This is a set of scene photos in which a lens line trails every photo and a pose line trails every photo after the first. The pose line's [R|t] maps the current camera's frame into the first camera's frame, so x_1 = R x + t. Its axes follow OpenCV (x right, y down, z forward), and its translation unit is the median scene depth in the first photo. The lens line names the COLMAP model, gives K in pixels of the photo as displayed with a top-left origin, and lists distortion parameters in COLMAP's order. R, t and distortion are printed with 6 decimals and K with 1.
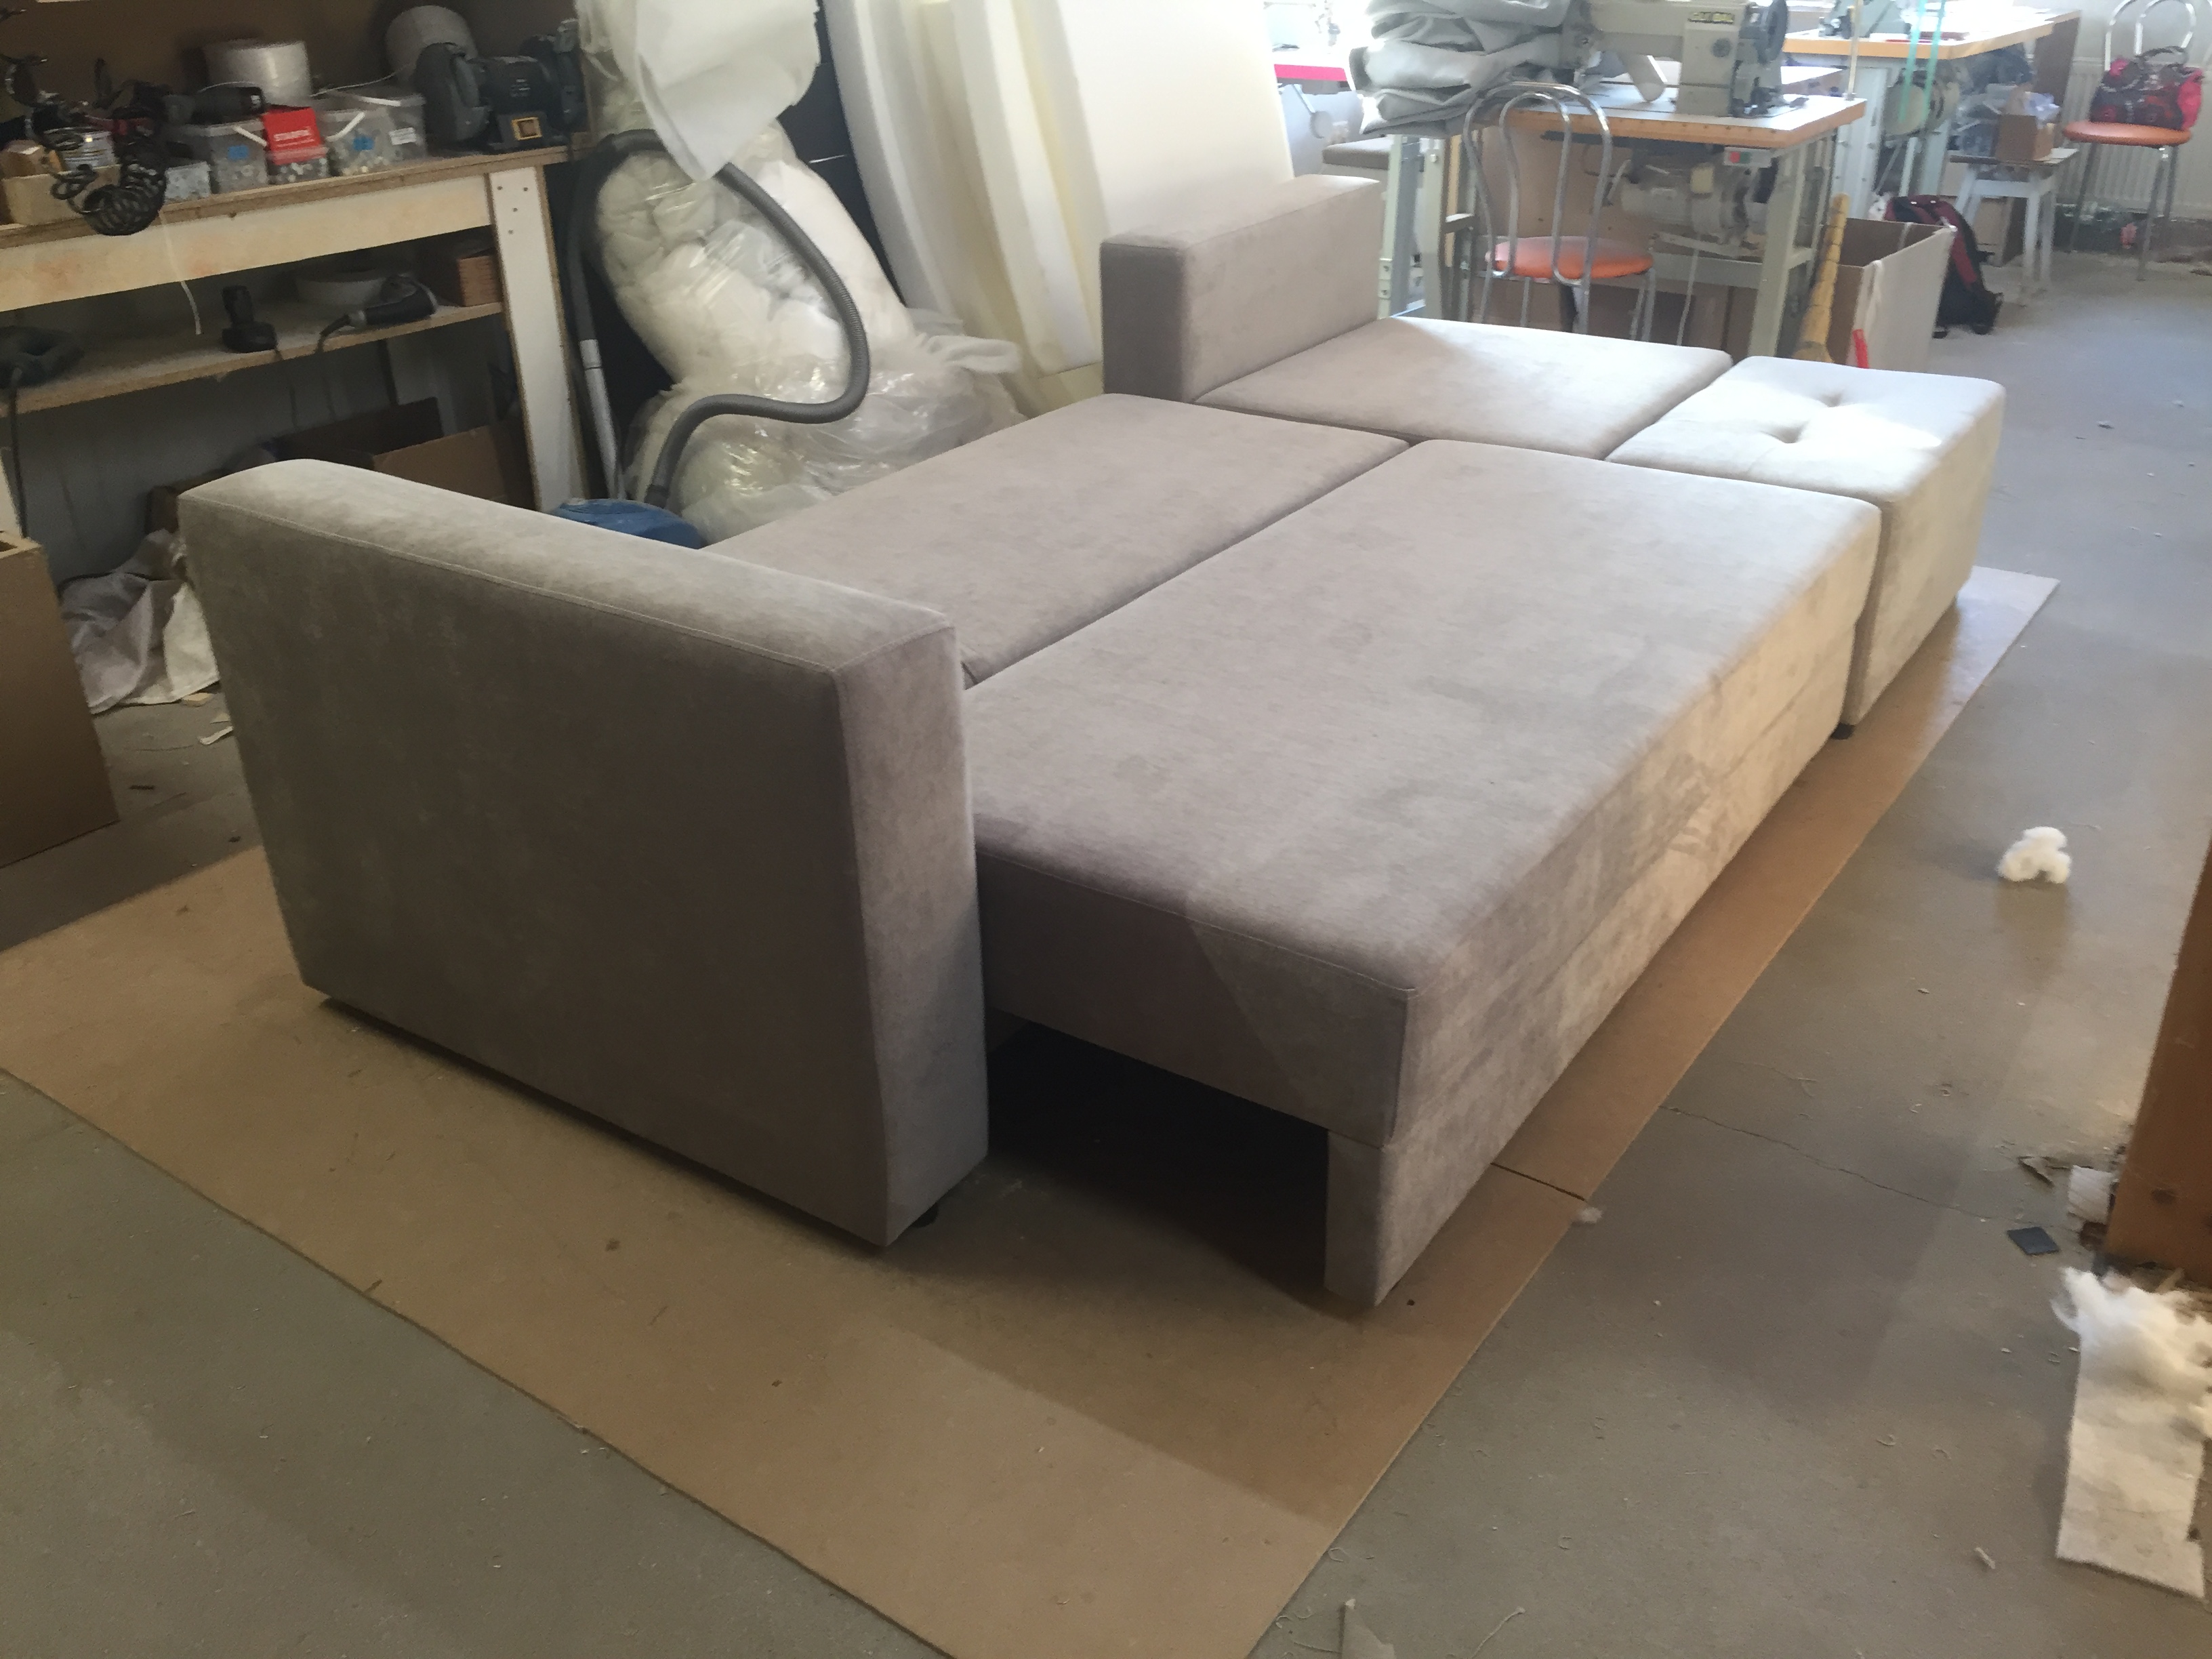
lens RADIAL K [[1888.2, 0, 1100.8], [0, 1888.2, 820.3], [0, 0, 1]] dist [0.091542, -0.146764]
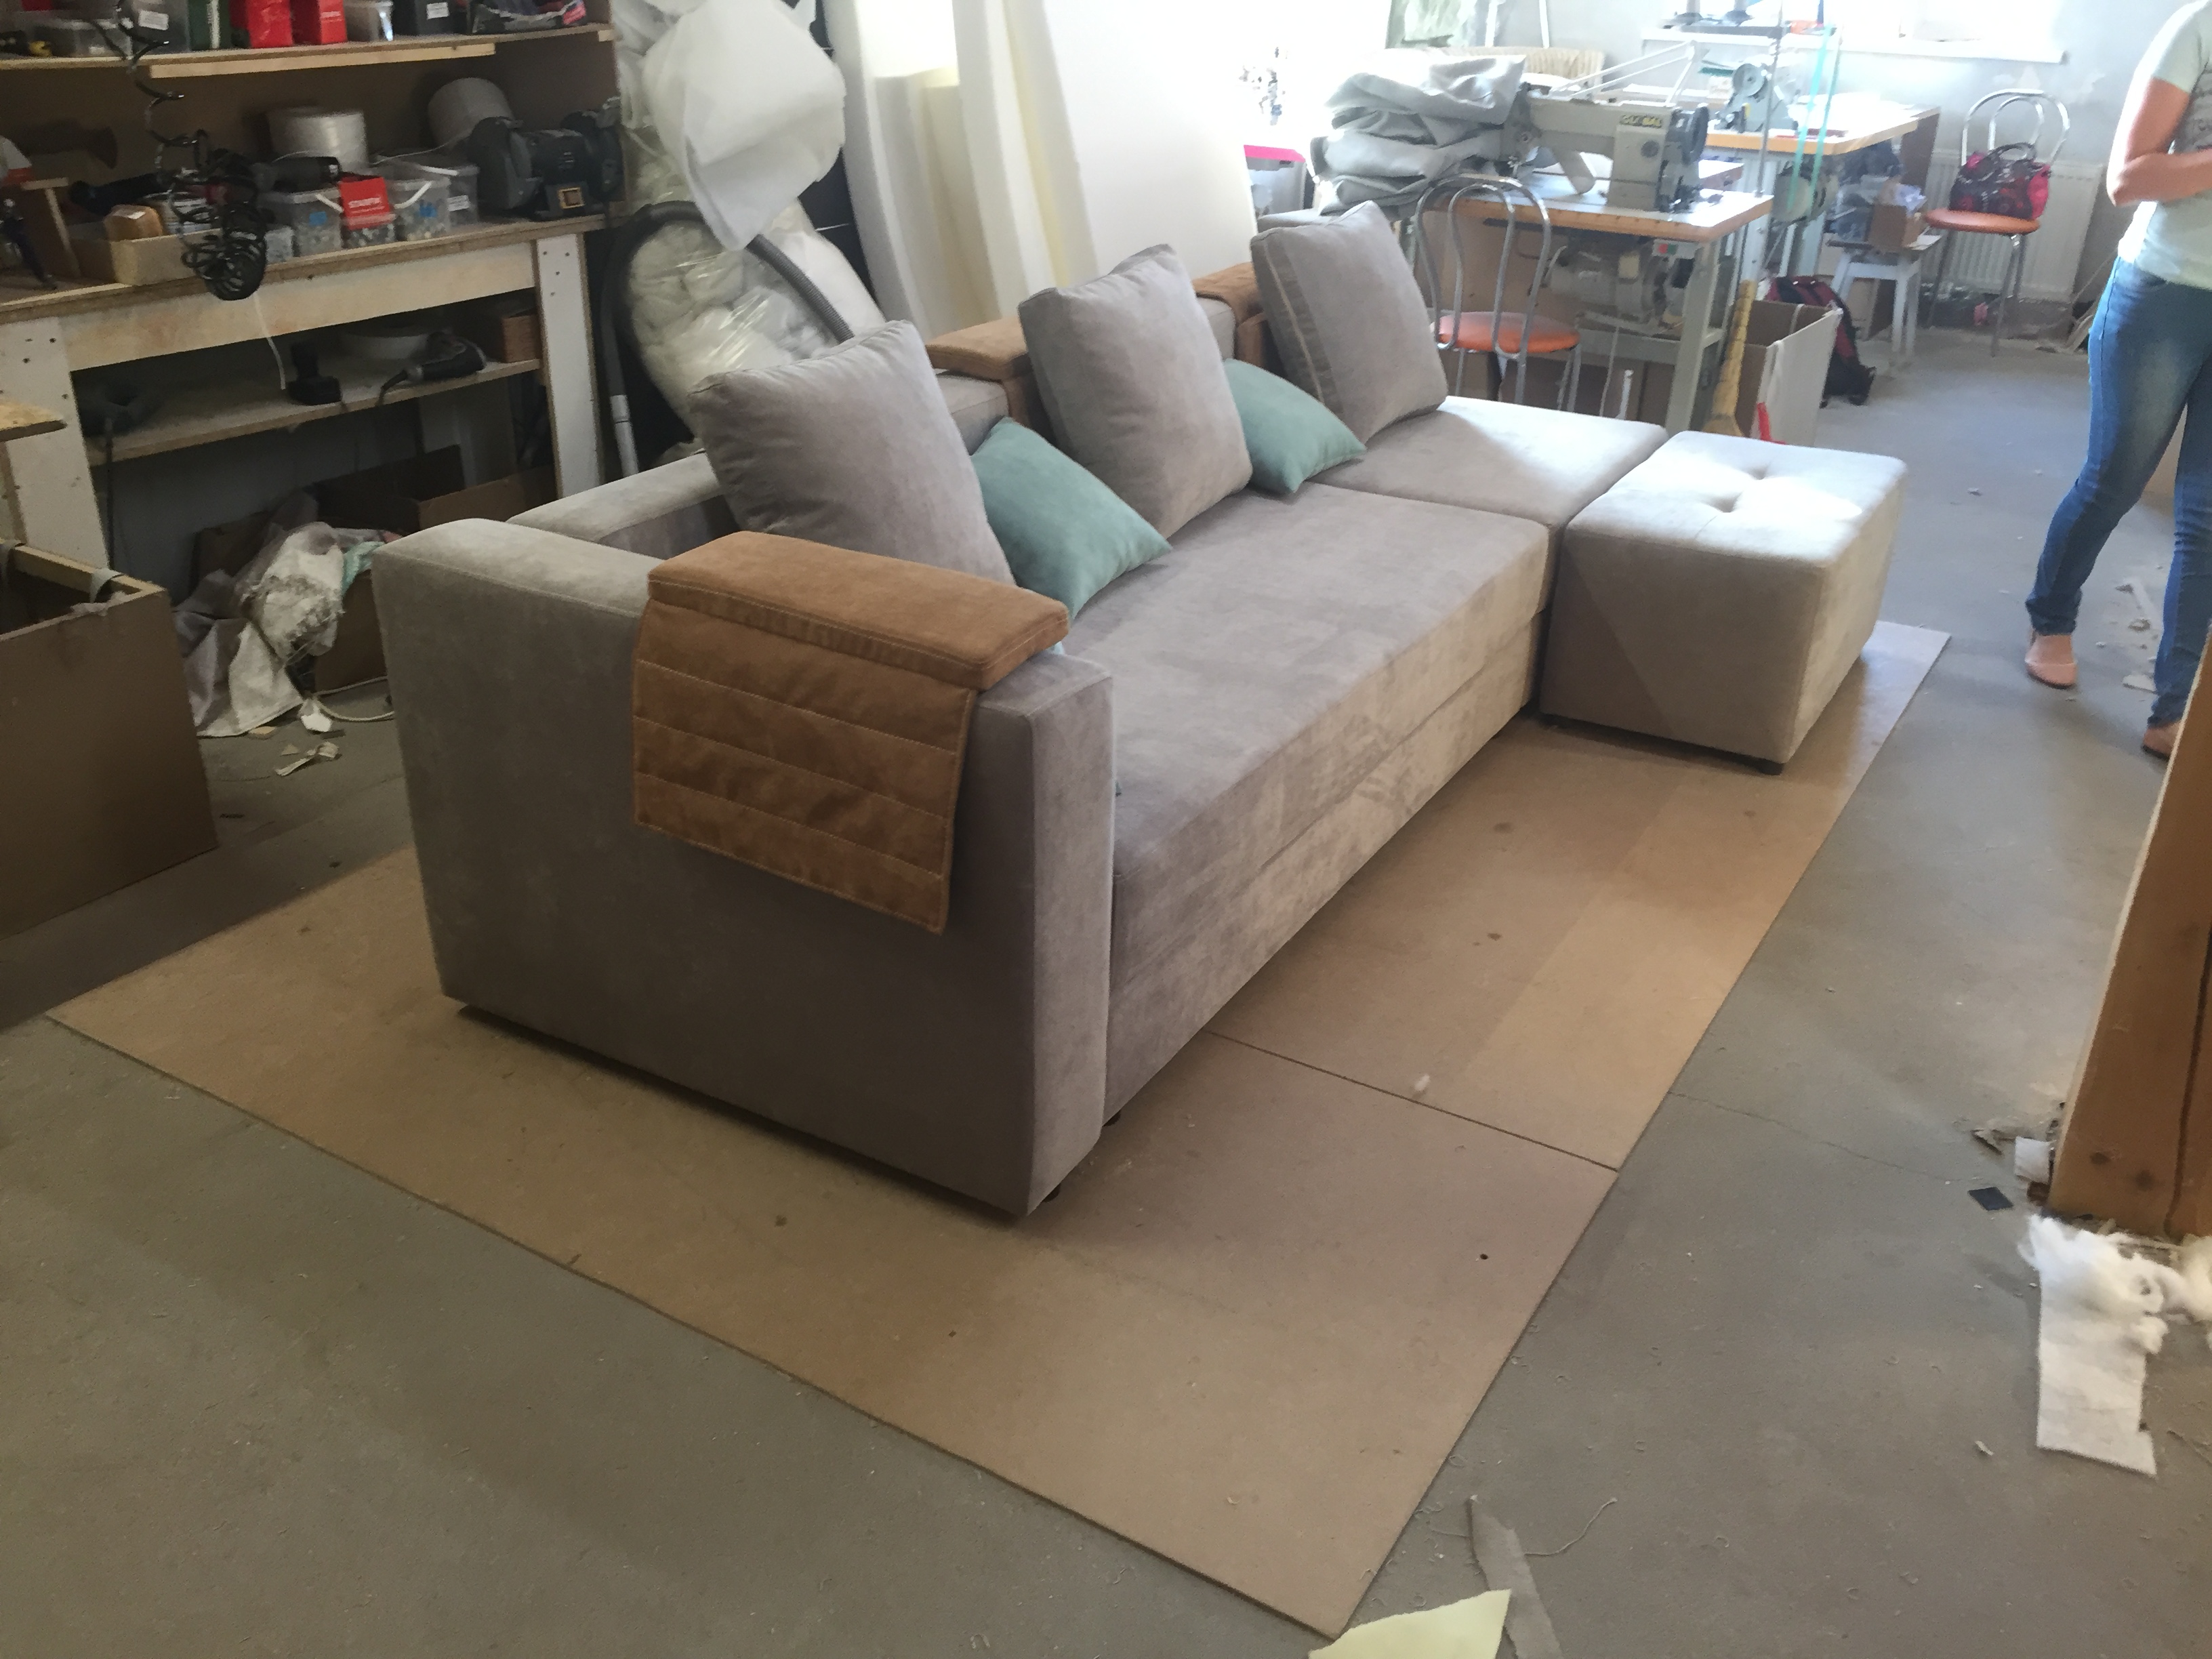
lens RADIAL K [[1883.4, 0, 1106.0], [0, 1883.4, 829.5], [0, 0, 1]] dist [0.116014, -0.215664]
pose [[0.996777, 0.001037, 0.080216, -0.086467], [-0.000049, 0.999924, -0.012323, 0.003002], [-0.080222, 0.012280, 0.996701, -0.077649]]
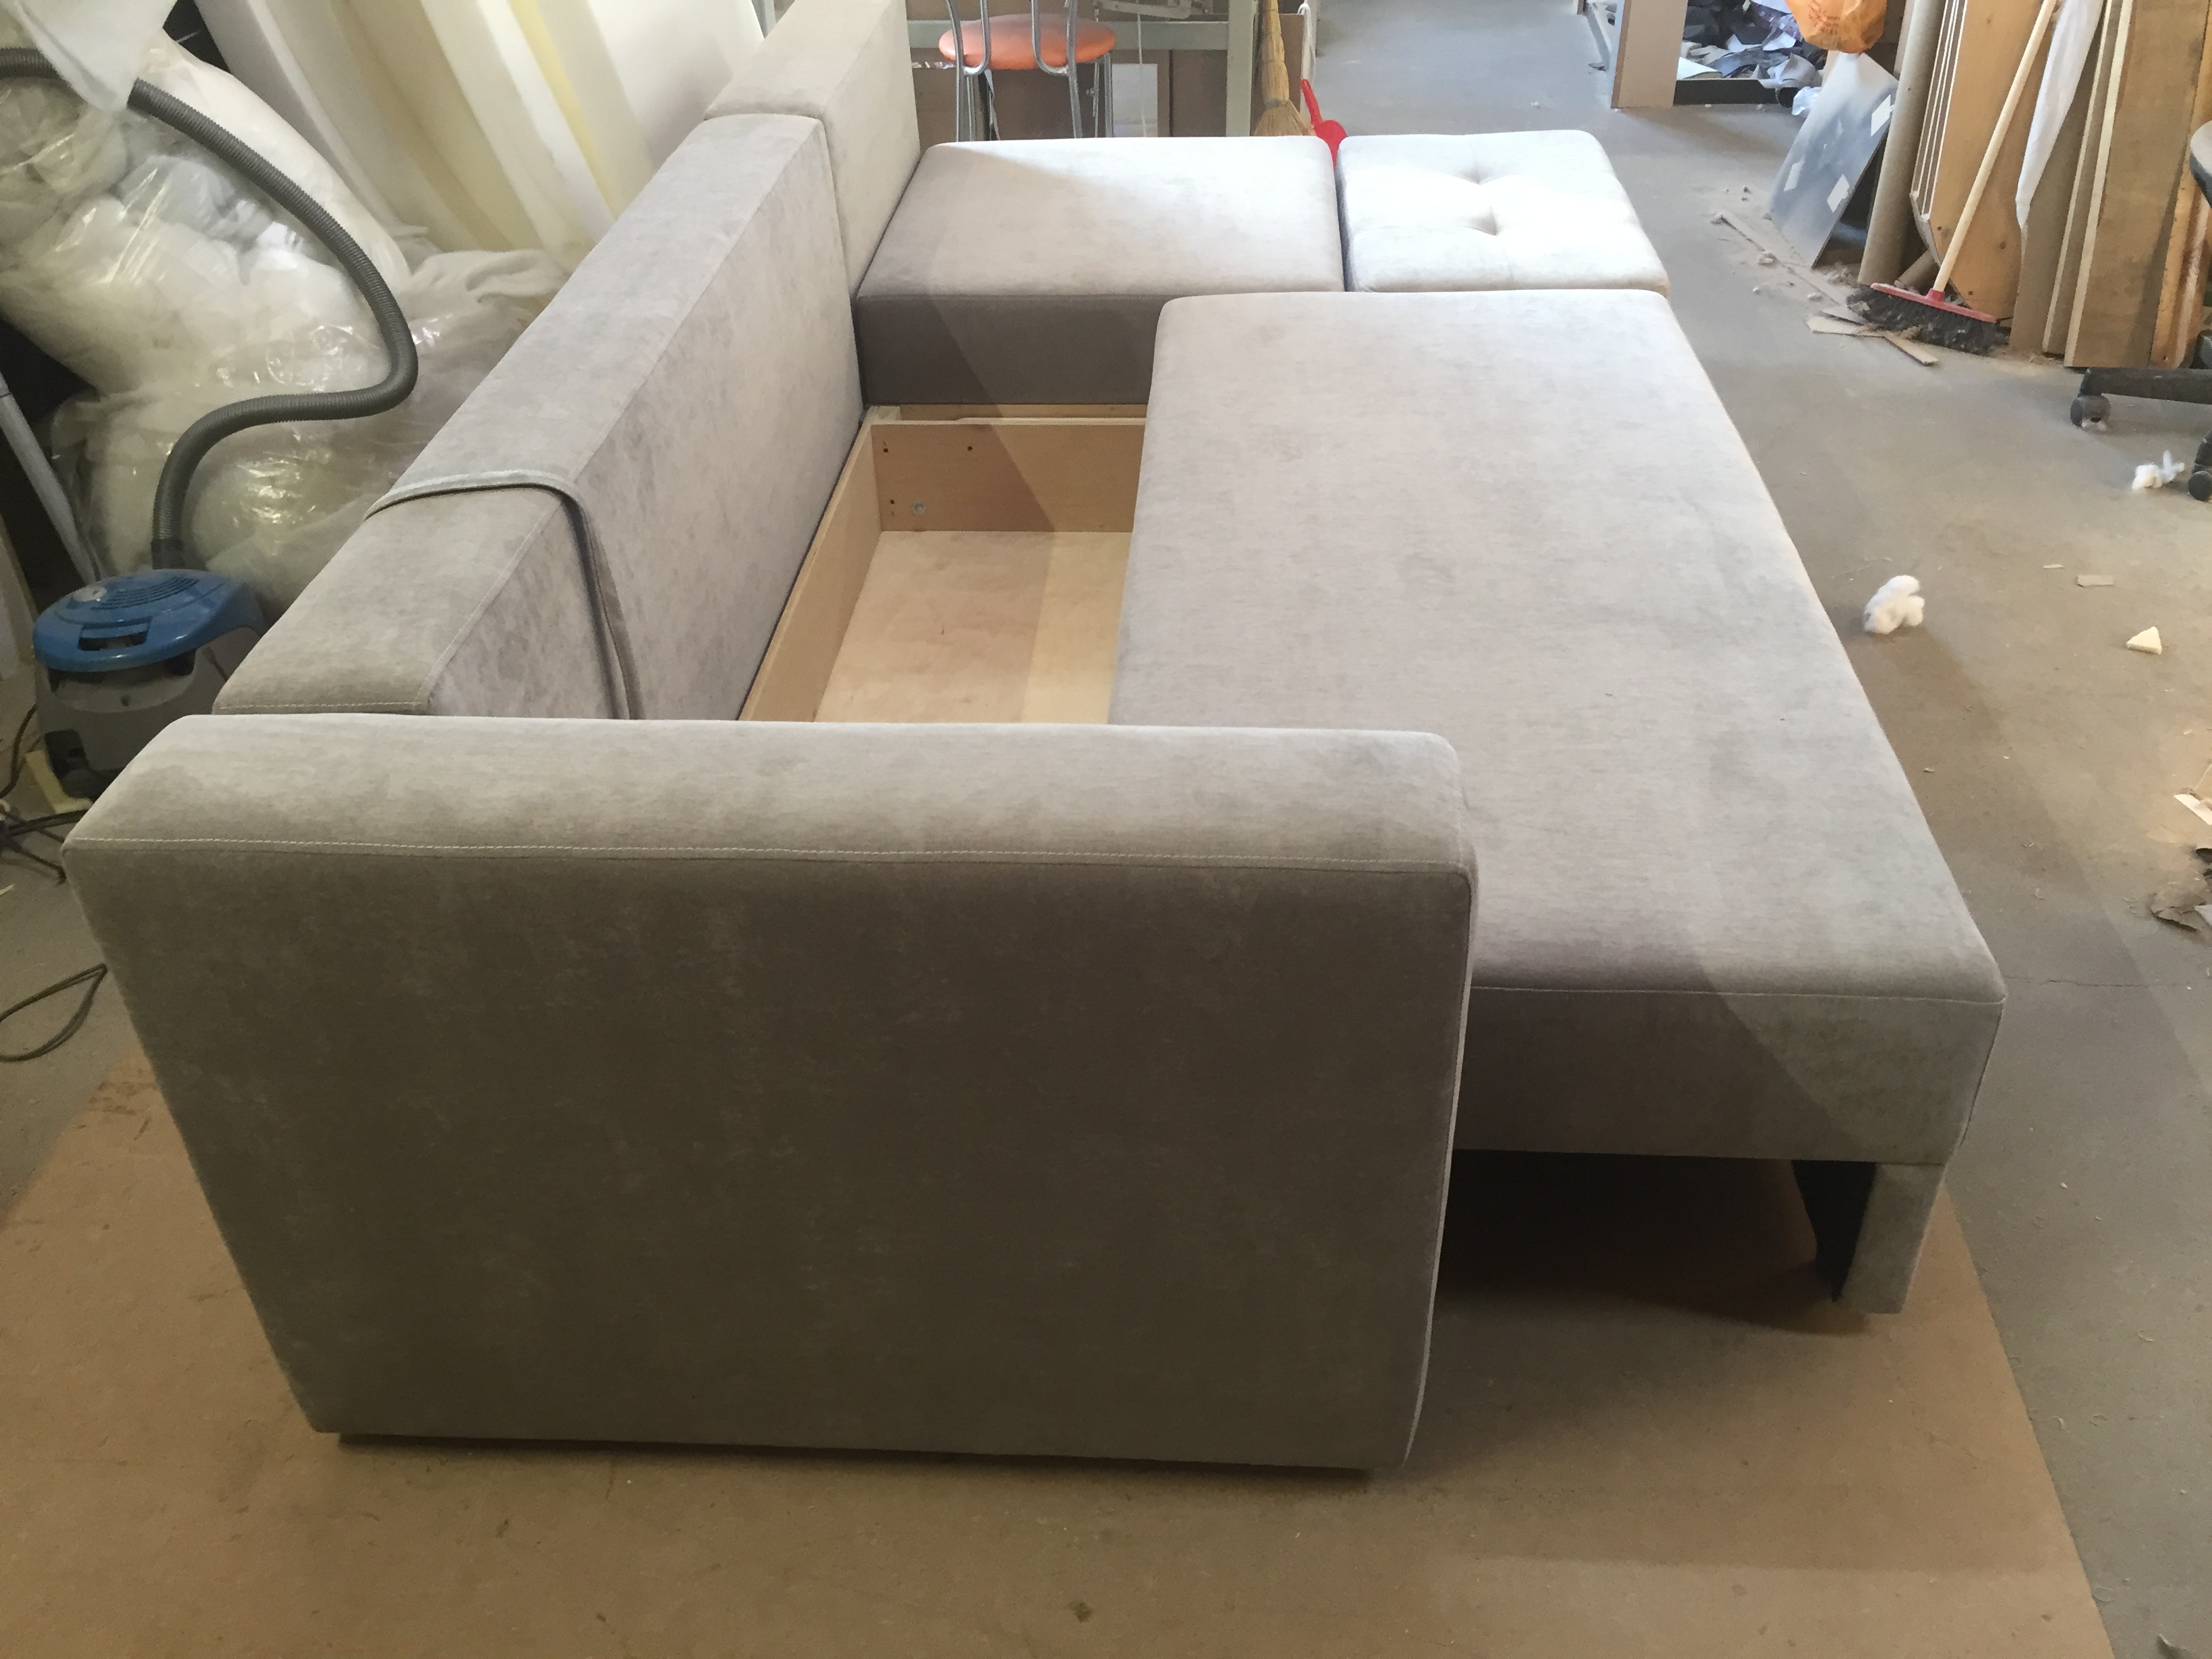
lens RADIAL K [[1888.2, 0, 1100.8], [0, 1888.2, 820.3], [0, 0, 1]] dist [0.091542, -0.146764]
pose [[0.864200, -0.297702, 0.405625, -0.261650], [0.242102, 0.952751, 0.183447, -0.124528], [-0.441072, -0.060333, 0.895441, 0.179919]]
